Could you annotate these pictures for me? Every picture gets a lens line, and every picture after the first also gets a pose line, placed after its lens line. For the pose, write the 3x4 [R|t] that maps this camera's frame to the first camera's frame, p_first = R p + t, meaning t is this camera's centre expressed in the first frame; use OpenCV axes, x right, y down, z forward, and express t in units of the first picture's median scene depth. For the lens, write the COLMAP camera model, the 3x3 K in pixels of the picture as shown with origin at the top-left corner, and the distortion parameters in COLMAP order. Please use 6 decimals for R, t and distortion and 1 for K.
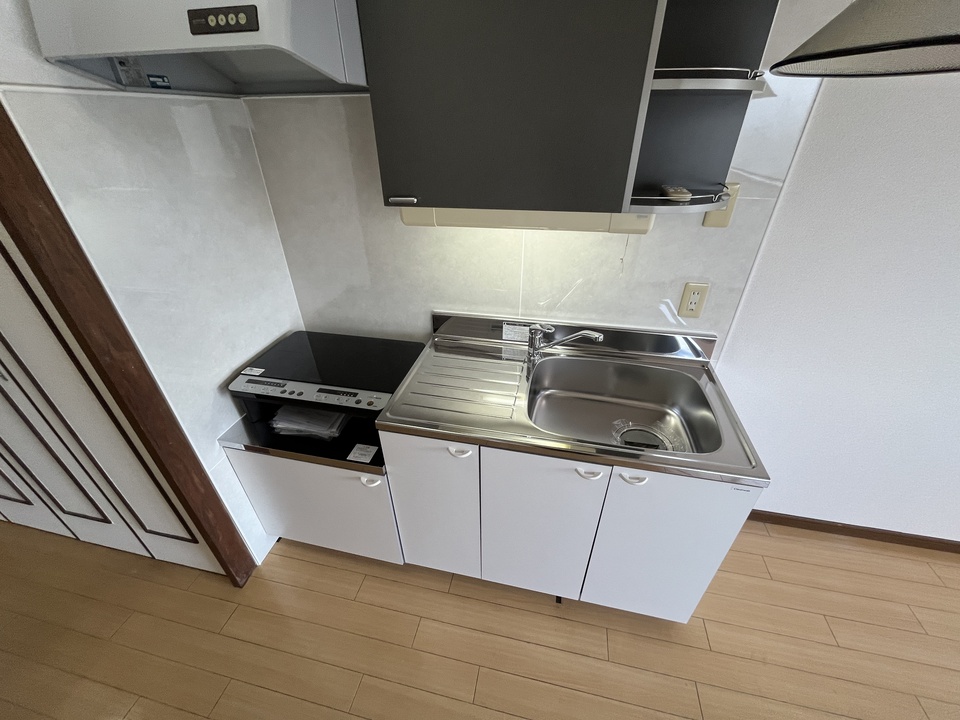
lens RADIAL K [[387.4, 0, 478.4], [0, 387.4, 361.0], [0, 0, 1]] dist [-0.002743, -0.000255]
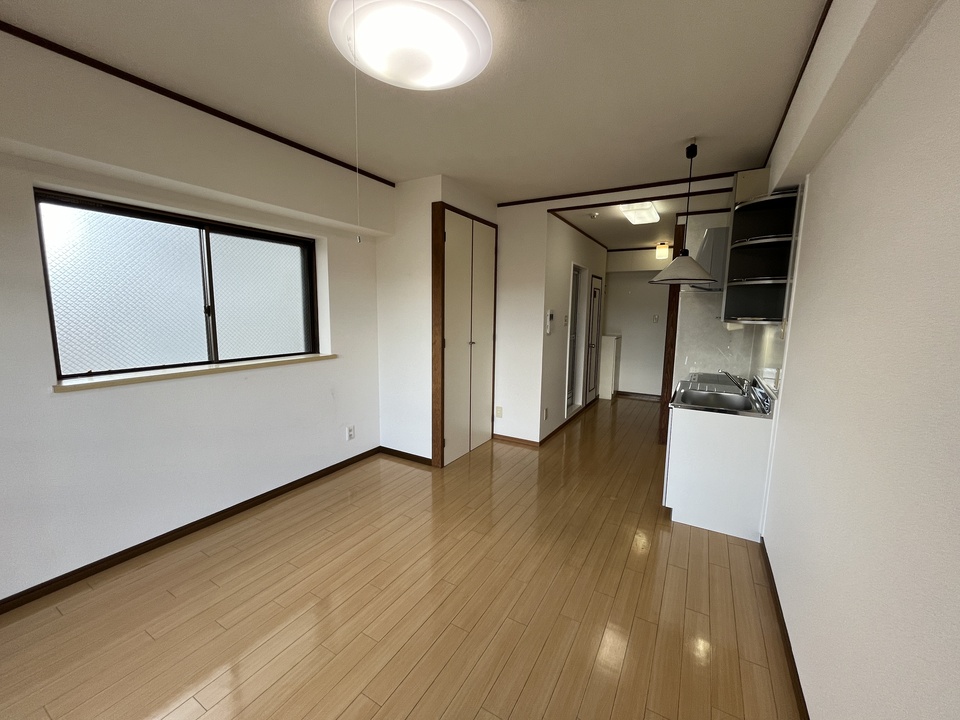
lens RADIAL K [[386.2, 0, 479.1], [0, 386.2, 360.0], [0, 0, 1]] dist [-0.002546, -0.000189]
pose [[-0.308593, 0.131714, -0.942031, 2.578377], [-0.511233, 0.812195, 0.281032, -0.020607], [0.802129, 0.568322, -0.183302, 0.157091]]
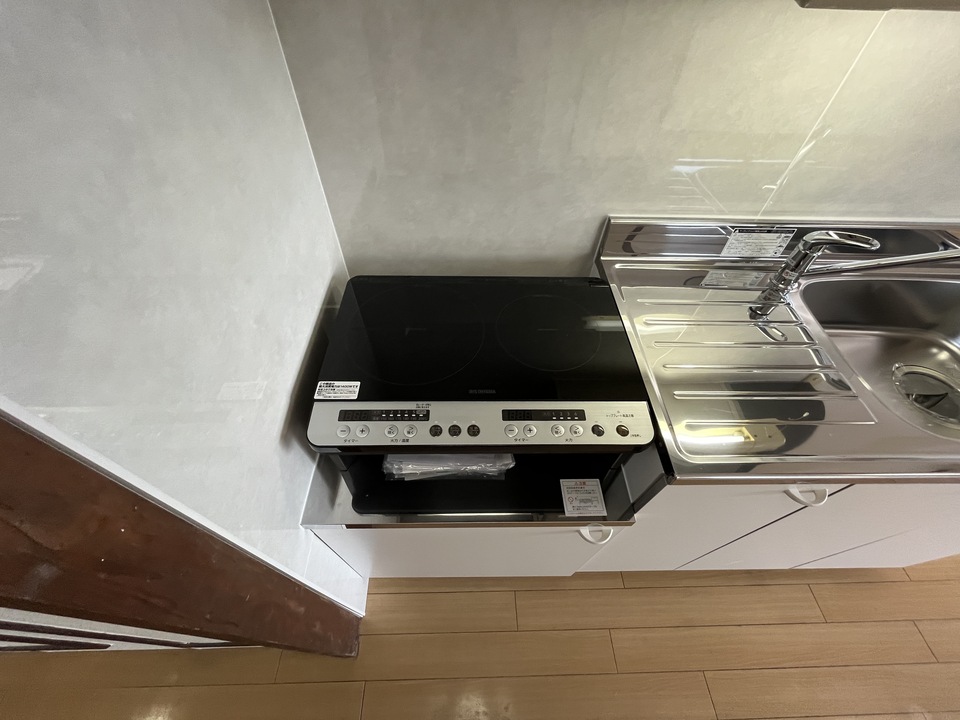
lens RADIAL K [[392.7, 0, 476.6], [0, 392.7, 360.4], [0, 0, 1]] dist [-0.001434, -0.000560]
pose [[0.970835, -0.158498, 0.179884, -0.495901], [0.091172, 0.938001, 0.334429, -0.160246], [-0.221738, -0.308275, 0.925094, 0.512725]]
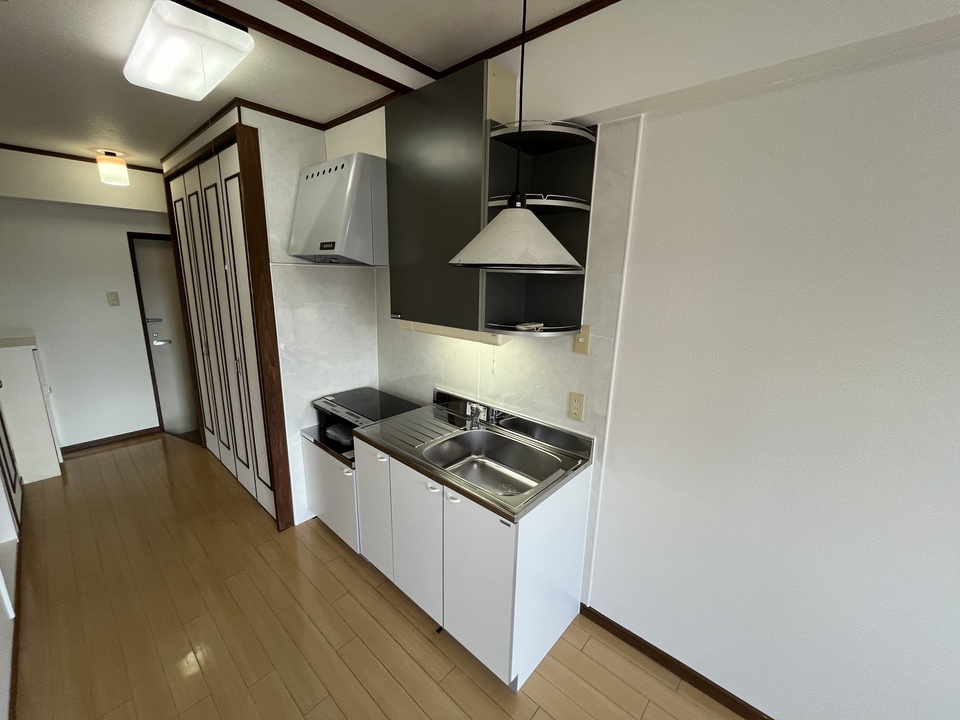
lens RADIAL K [[386.2, 0, 479.1], [0, 386.2, 360.0], [0, 0, 1]] dist [-0.002546, -0.000189]
pose [[0.870368, 0.138751, -0.472449, 0.835187], [-0.287846, 0.921833, -0.259554, 0.128887], [0.399505, 0.361900, 0.842273, -0.287305]]
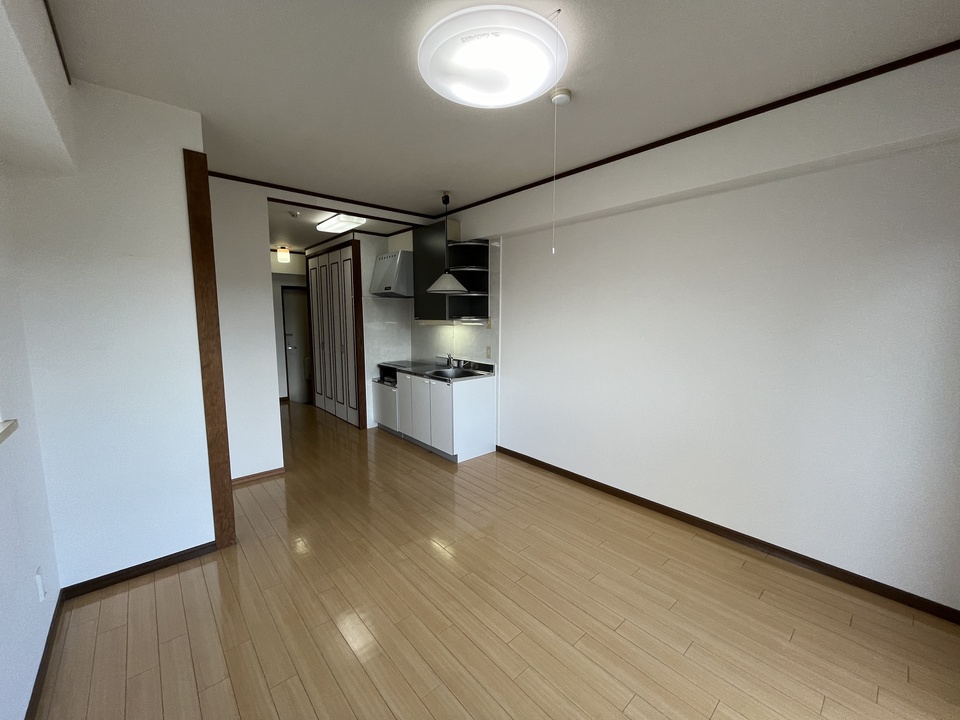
lens RADIAL K [[386.2, 0, 479.1], [0, 386.2, 360.0], [0, 0, 1]] dist [-0.002546, -0.000189]
pose [[0.804798, 0.079833, -0.588156, 2.209066], [-0.320587, 0.892407, -0.317542, 0.861488], [0.499524, 0.444112, 0.743801, -1.238377]]
